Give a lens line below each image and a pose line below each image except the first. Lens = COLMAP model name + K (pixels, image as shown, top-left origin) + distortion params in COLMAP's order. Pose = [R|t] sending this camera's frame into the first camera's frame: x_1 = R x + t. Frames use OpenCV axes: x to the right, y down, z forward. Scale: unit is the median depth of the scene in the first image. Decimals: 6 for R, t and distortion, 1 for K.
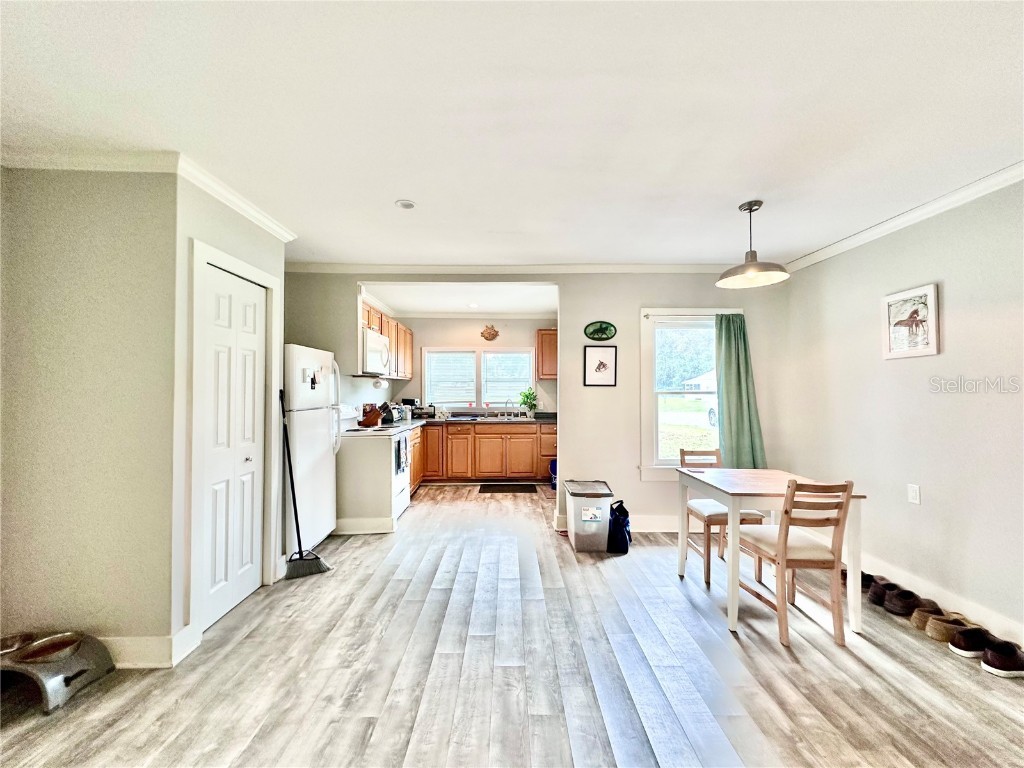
lens RADIAL K [[408.7, 0, 500.3], [0, 408.7, 377.9], [0, 0, 1]] dist [-0.001768, 0.000036]
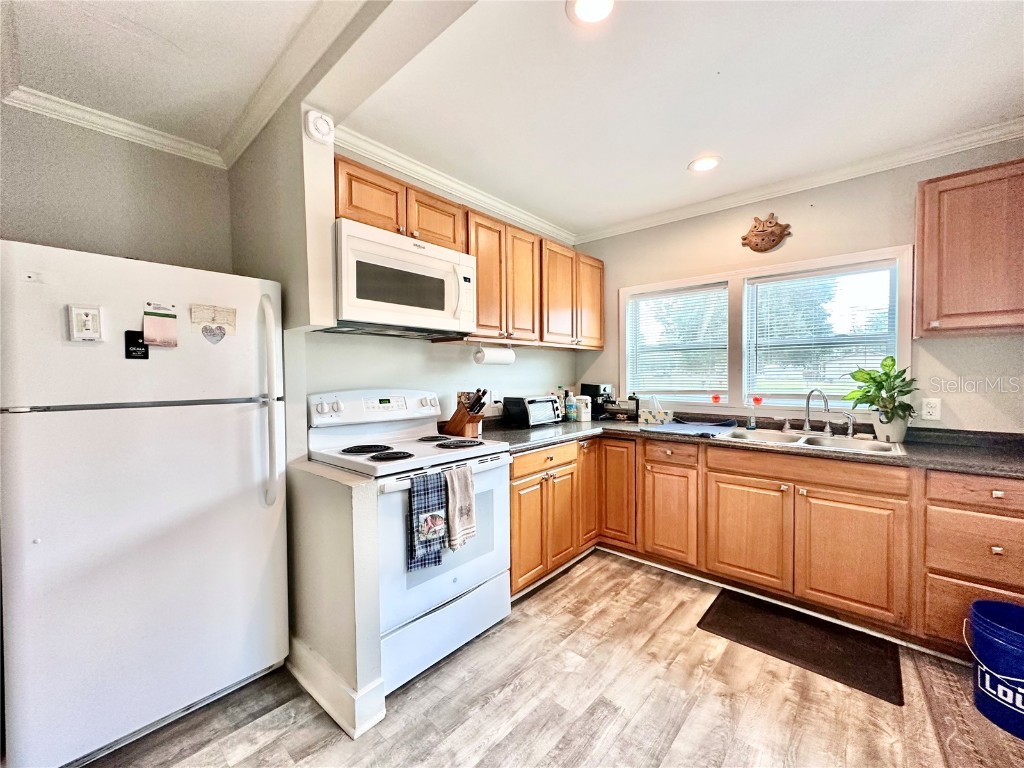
lens RADIAL K [[408.7, 0, 506.4], [0, 408.7, 384.9], [0, 0, 1]] dist [-0.001768, 0.000036]
pose [[0.754720, 0.014919, -0.655877, 0.054339], [0.022218, 0.998587, 0.048281, 0.022996], [0.655671, -0.051011, 0.753322, 0.510439]]
